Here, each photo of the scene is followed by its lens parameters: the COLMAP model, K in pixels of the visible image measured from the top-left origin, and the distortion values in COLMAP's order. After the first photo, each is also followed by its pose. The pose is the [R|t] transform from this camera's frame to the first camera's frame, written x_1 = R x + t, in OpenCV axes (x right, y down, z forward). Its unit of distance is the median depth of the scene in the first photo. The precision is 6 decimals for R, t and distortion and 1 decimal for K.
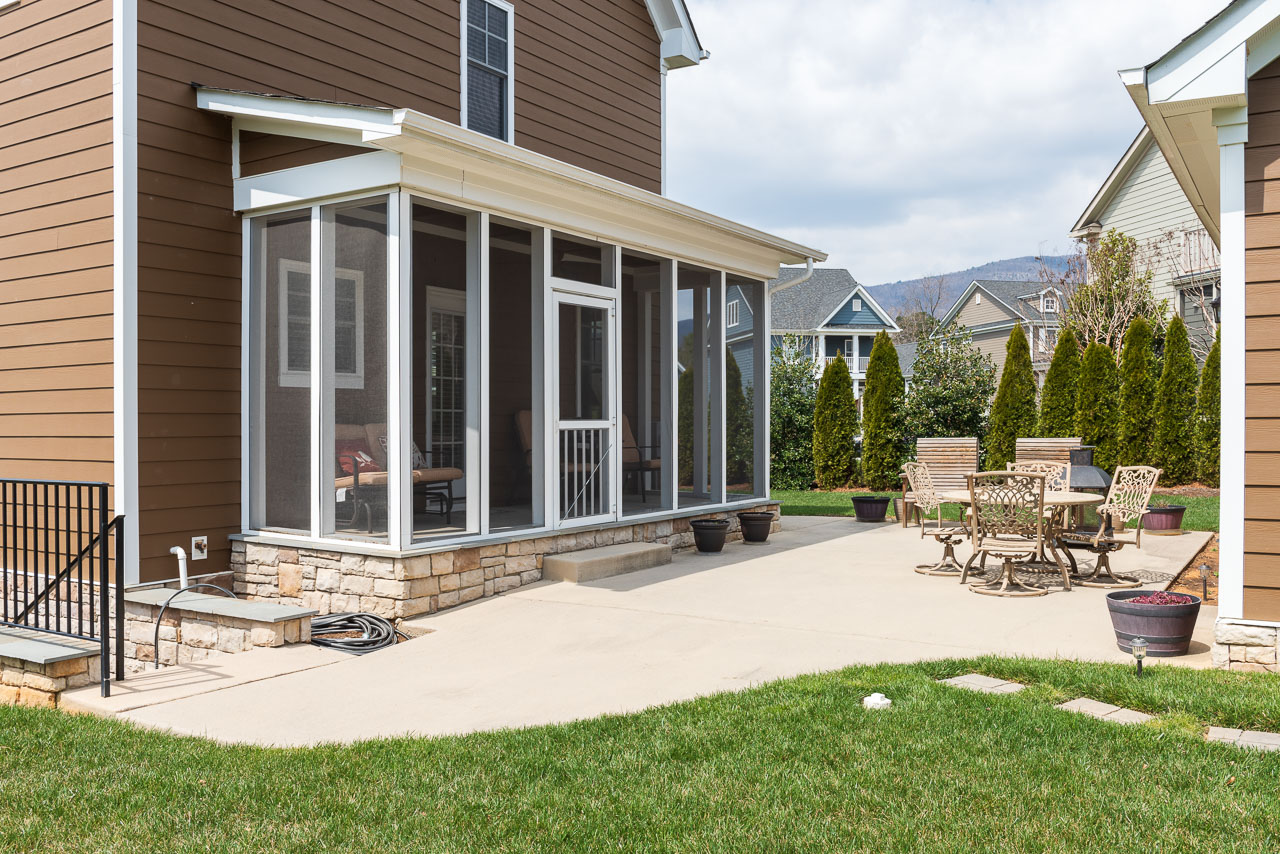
lens RADIAL K [[1079.1, 0, 640.5], [0, 1079.1, 425.6], [0, 0, 1]] dist [-0.011526, 0.003173]
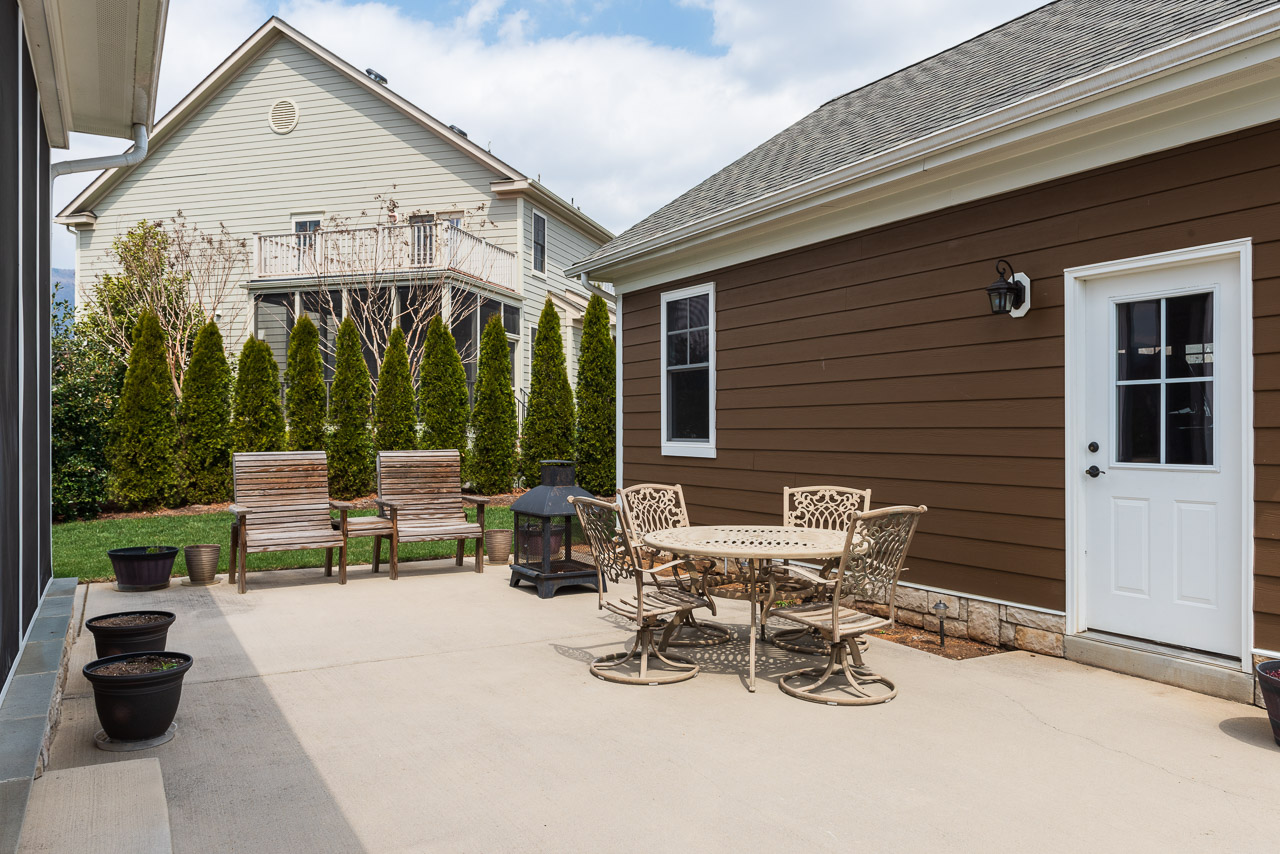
lens RADIAL K [[933.3, 0, 641.1], [0, 933.3, 428.0], [0, 0, 1]] dist [0.000913, 0.000837]
pose [[0.473530, 0.007858, 0.880742, -0.051233], [-0.001851, 0.999967, -0.007926, 0.000274], [-0.880775, 0.002123, 0.473529, 0.208698]]
